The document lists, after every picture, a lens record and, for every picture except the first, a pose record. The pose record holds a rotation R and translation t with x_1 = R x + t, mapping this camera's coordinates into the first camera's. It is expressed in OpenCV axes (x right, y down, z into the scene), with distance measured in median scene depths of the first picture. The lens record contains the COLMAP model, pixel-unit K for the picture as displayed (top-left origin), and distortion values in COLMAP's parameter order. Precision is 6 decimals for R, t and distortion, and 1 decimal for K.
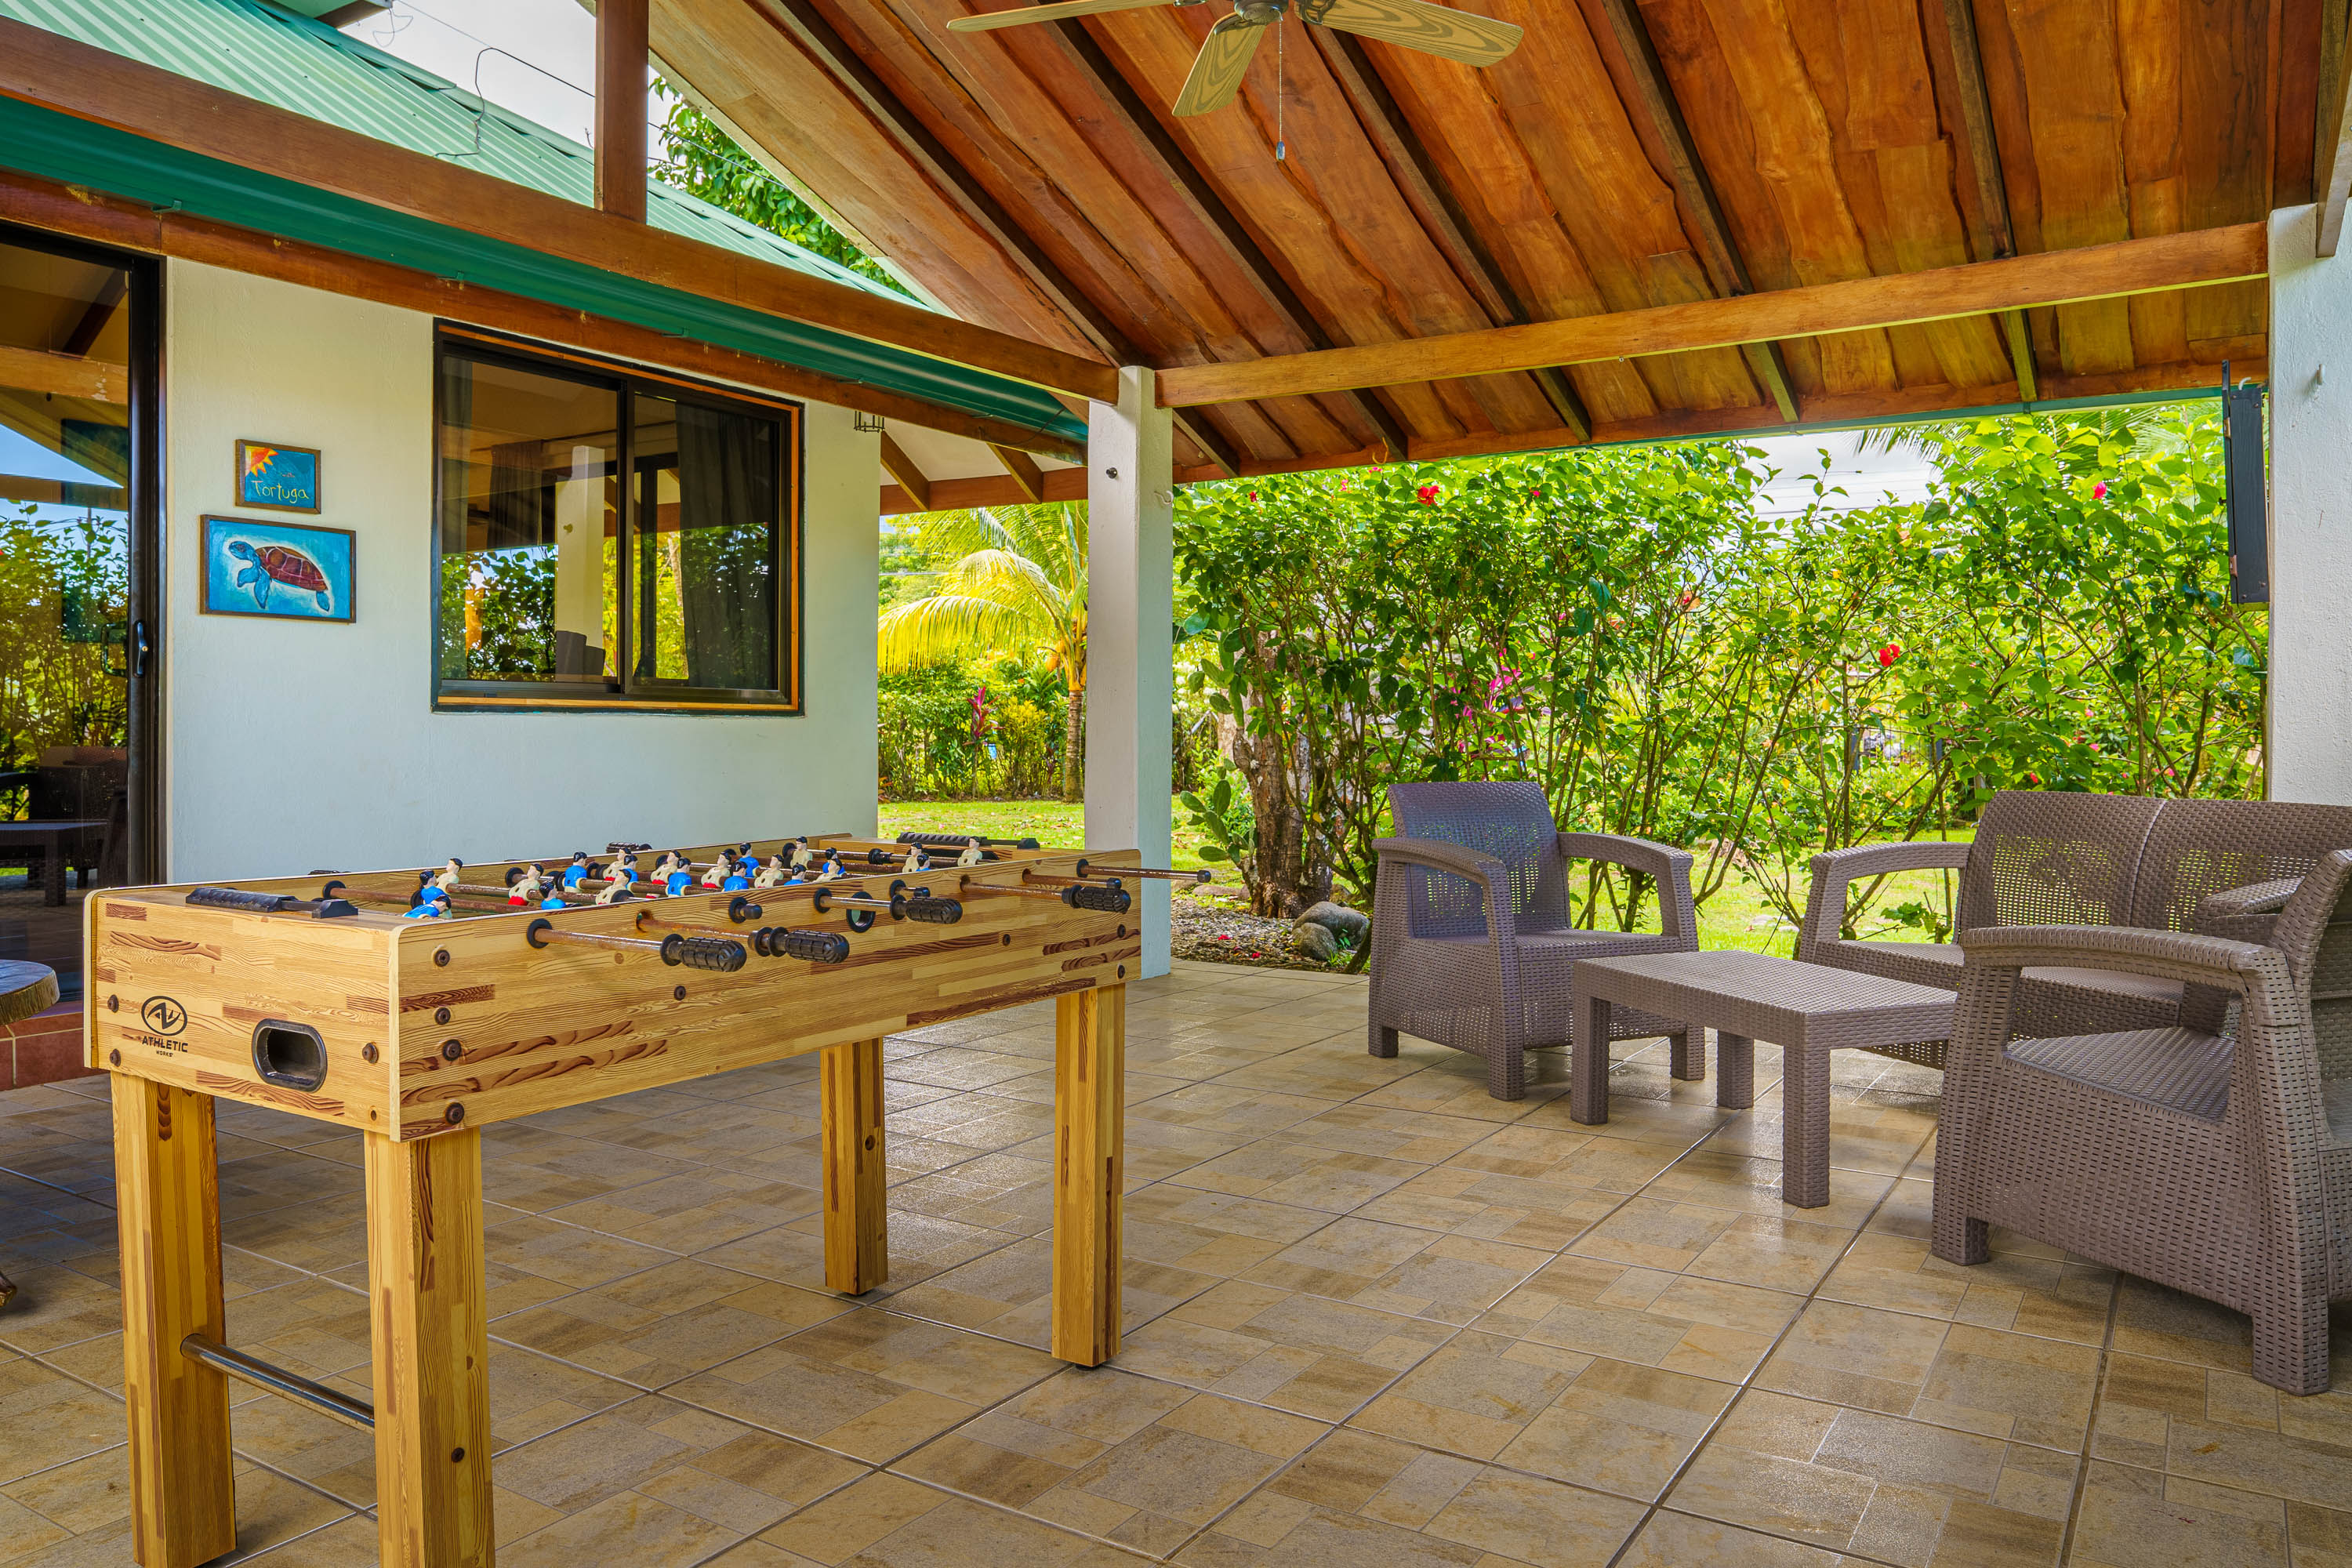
lens RADIAL K [[1662.1, 0, 1178.2], [0, 1662.1, 788.7], [0, 0, 1]] dist [0.002073, -0.000822]
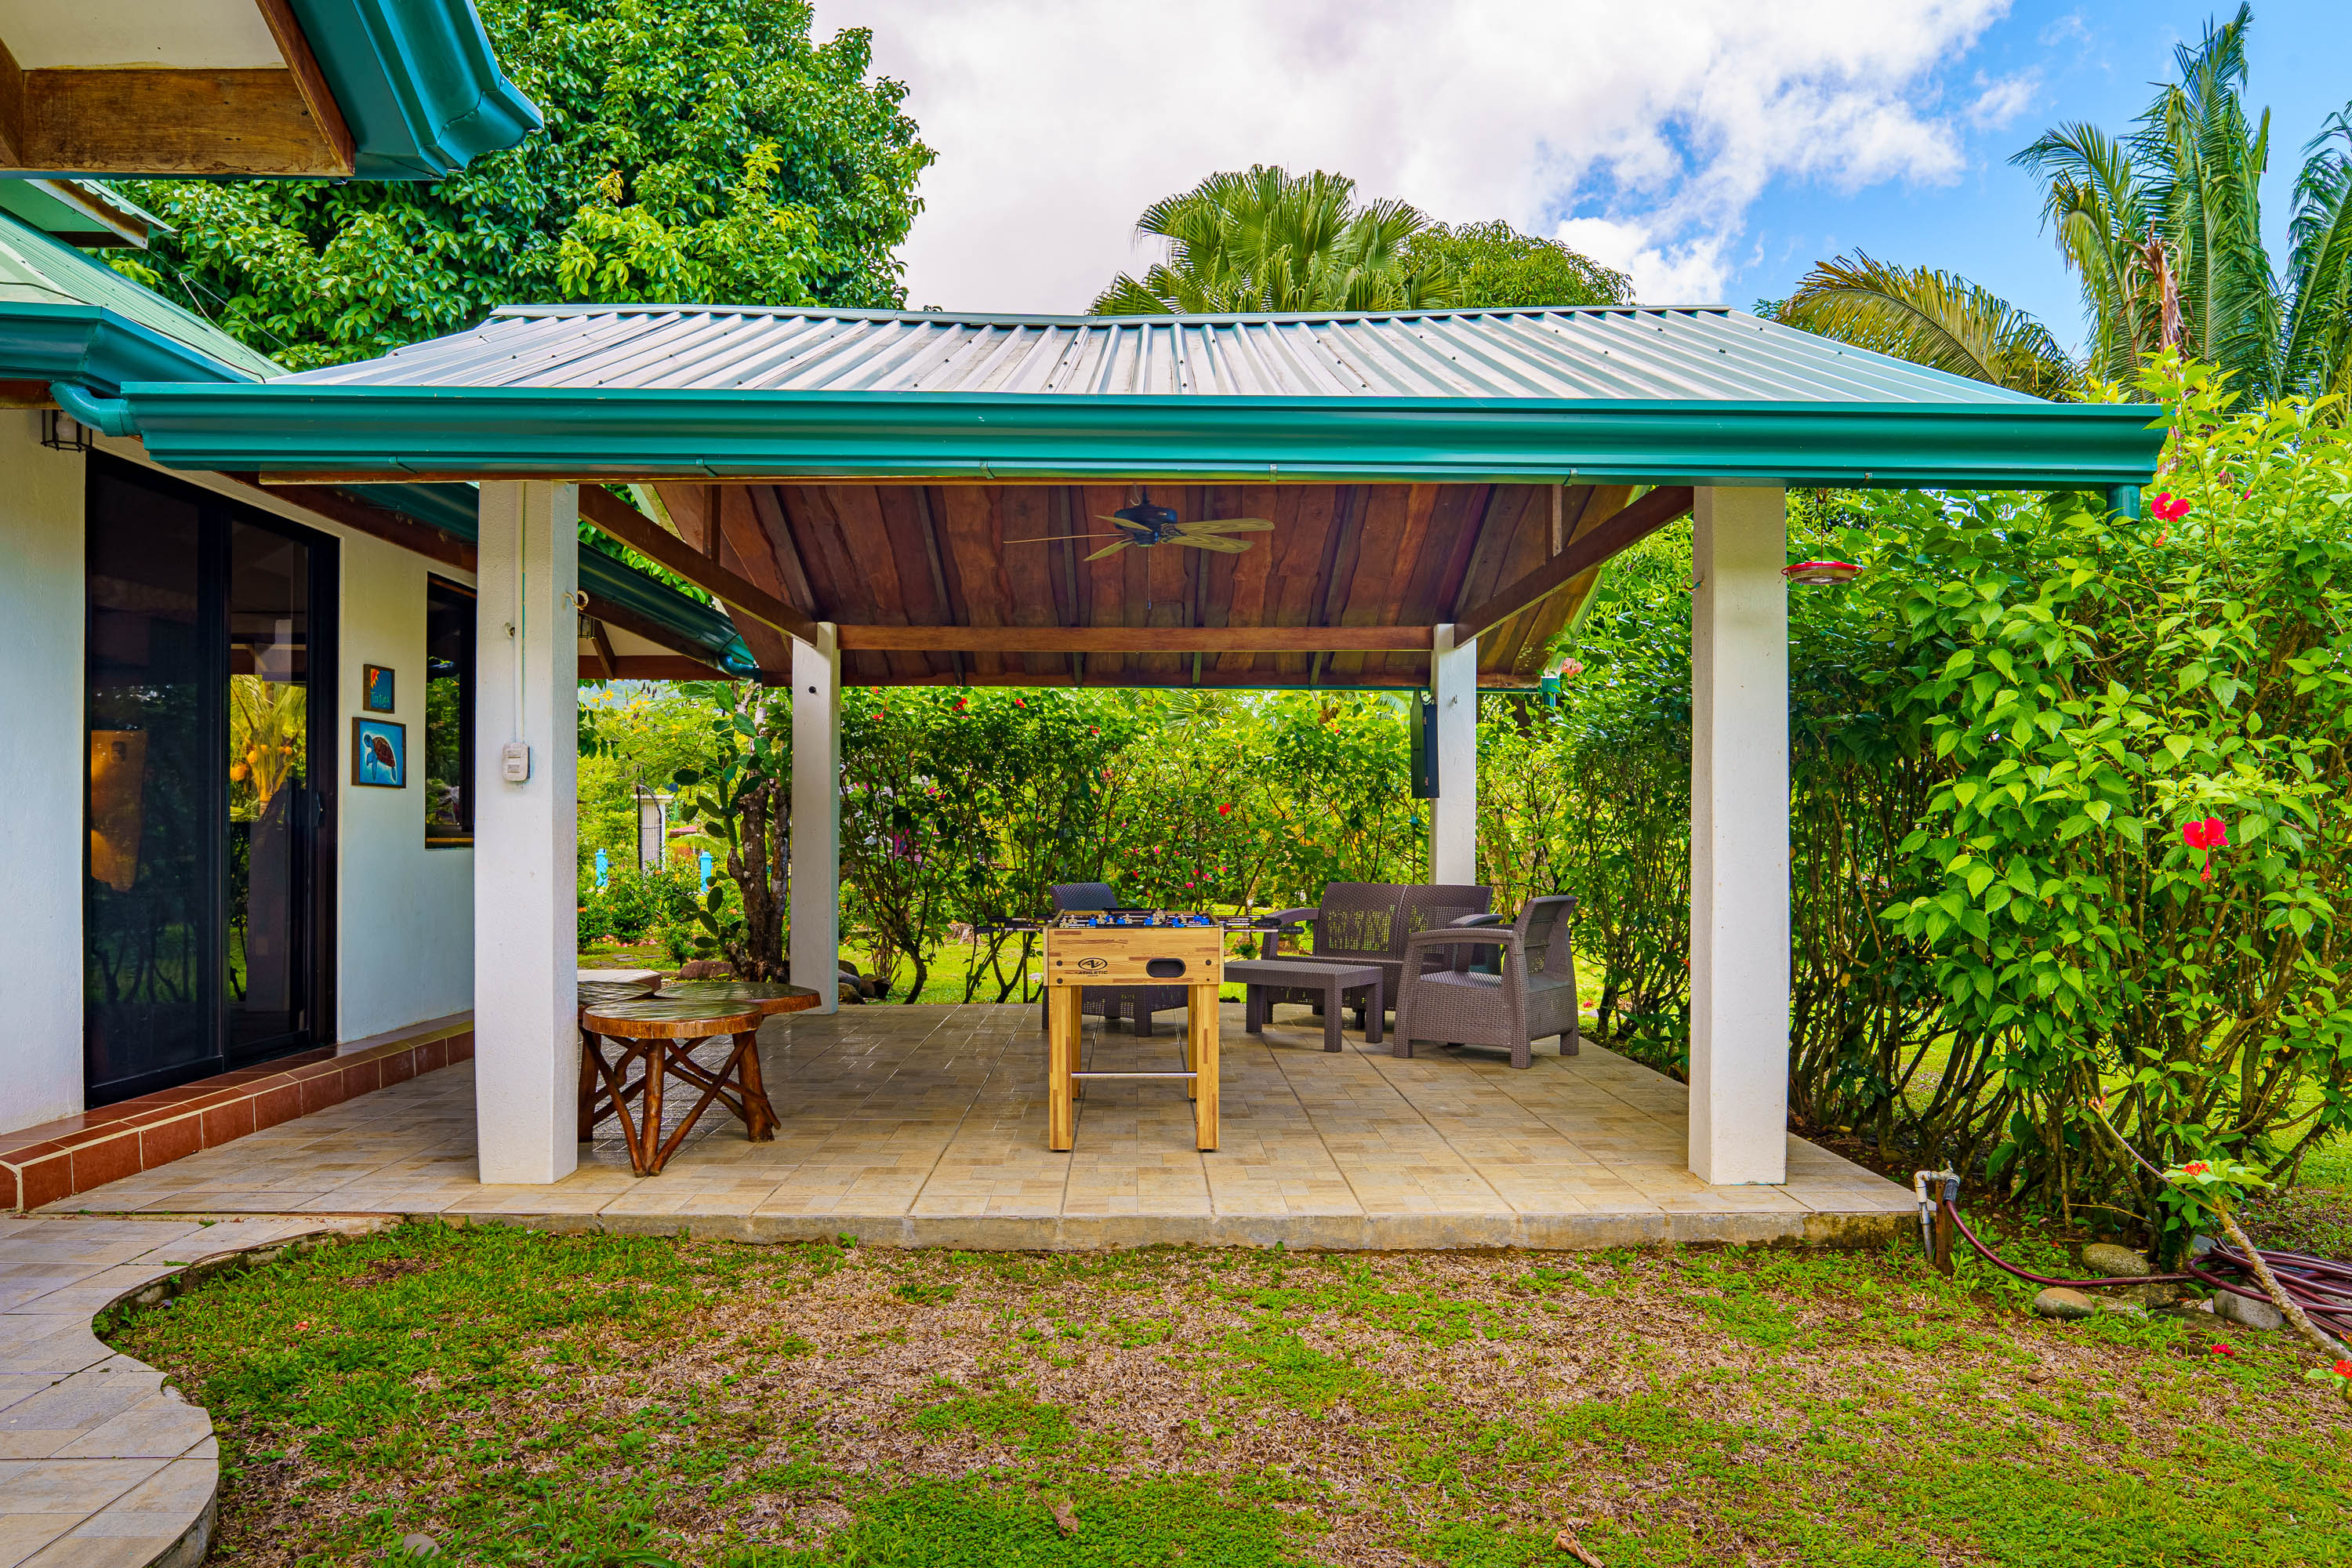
lens RADIAL K [[1662.1, 0, 1175.6], [0, 1662.1, 793.2], [0, 0, 1]] dist [0.002073, -0.000822]
pose [[0.829519, 0.006159, 0.558445, -0.623899], [0.026655, 0.998363, -0.050604, -0.004846], [-0.557843, 0.056862, 0.827997, -0.464689]]
